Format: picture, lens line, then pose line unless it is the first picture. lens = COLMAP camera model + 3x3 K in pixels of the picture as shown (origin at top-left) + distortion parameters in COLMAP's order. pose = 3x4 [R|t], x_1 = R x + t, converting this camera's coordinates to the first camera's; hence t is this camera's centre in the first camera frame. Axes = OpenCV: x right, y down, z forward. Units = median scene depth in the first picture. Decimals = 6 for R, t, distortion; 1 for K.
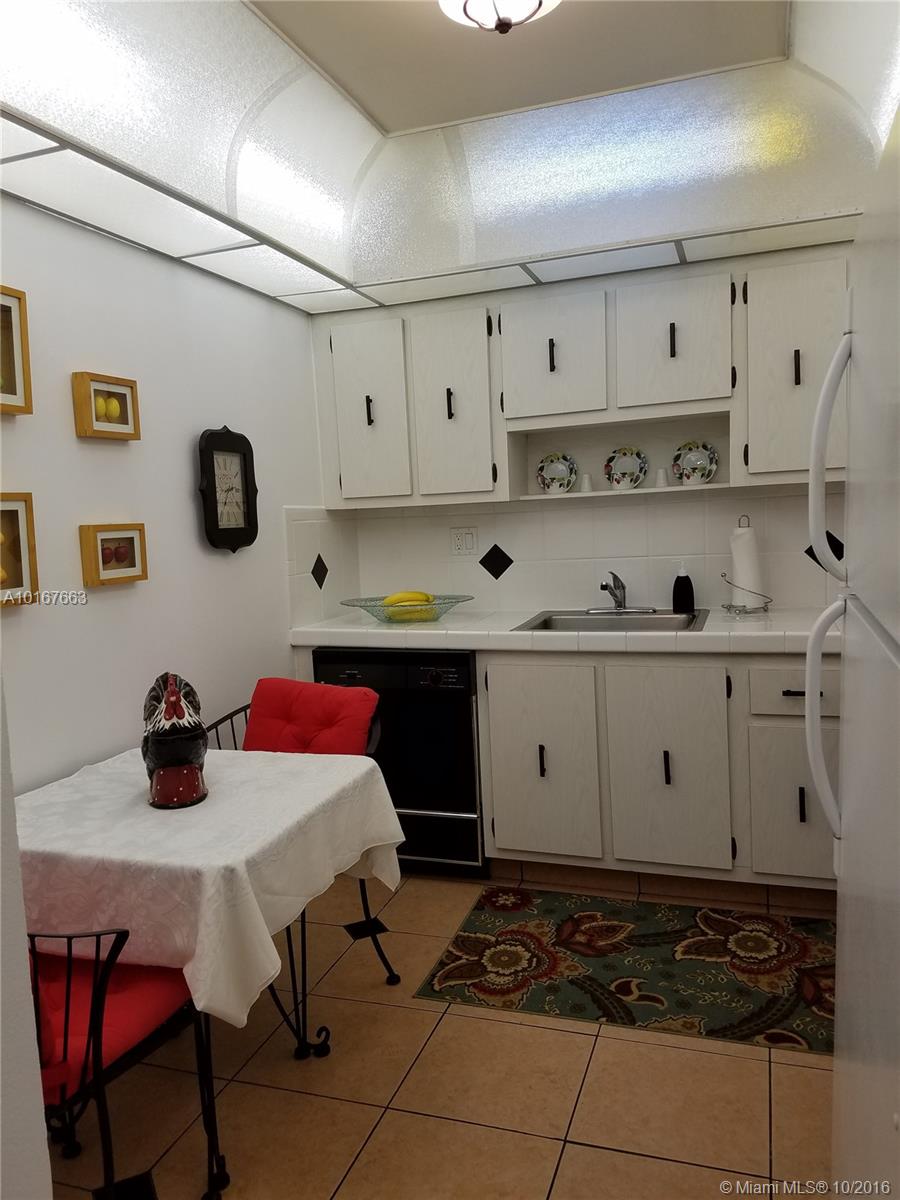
lens RADIAL K [[924.6, 0, 466.7], [0, 924.6, 592.2], [0, 0, 1]] dist [0.195378, -0.354792]
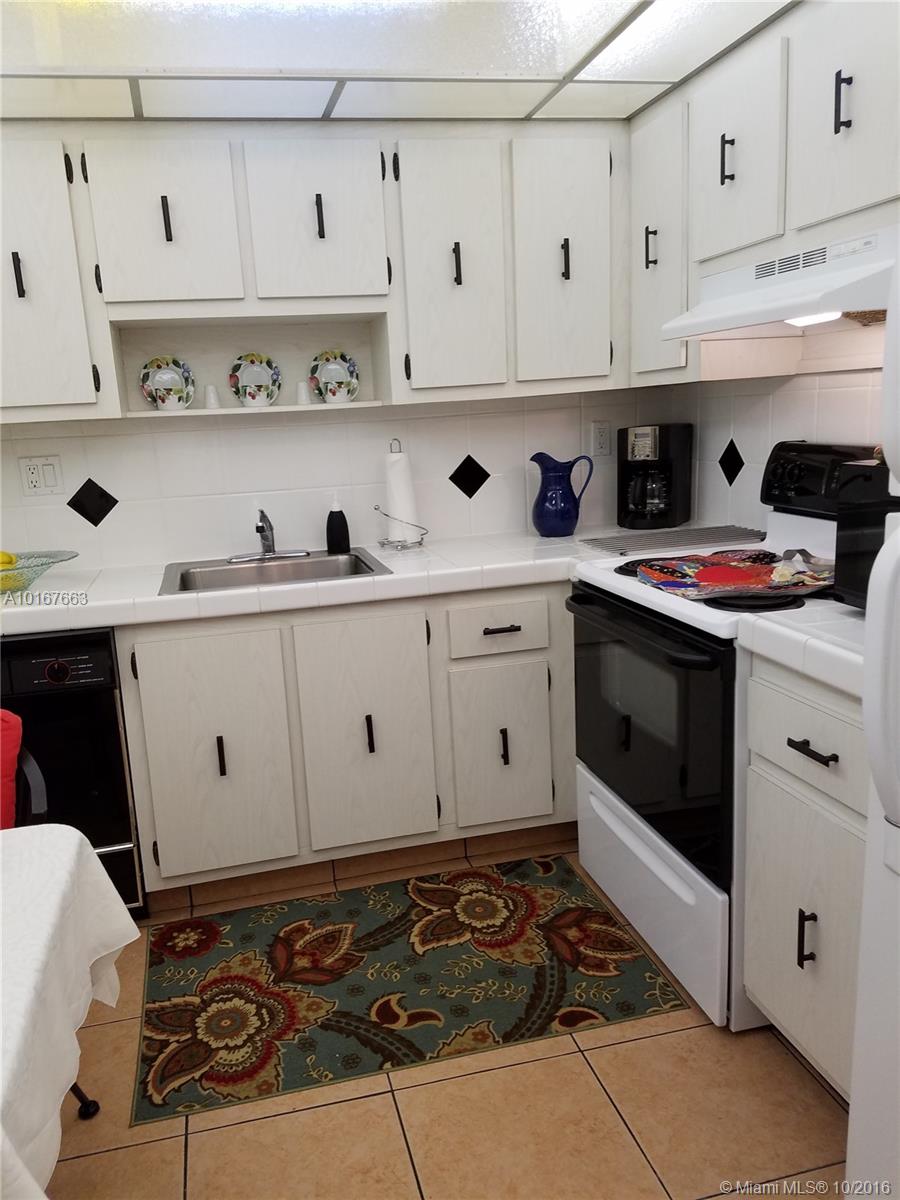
lens RADIAL K [[920.2, 0, 446.9], [0, 920.2, 608.1], [0, 0, 1]] dist [0.207002, -0.333375]
pose [[0.858446, -0.108294, 0.501342, -0.142972], [0.062211, 0.992224, 0.107806, -0.016148], [-0.509118, -0.061356, 0.858507, 0.249079]]
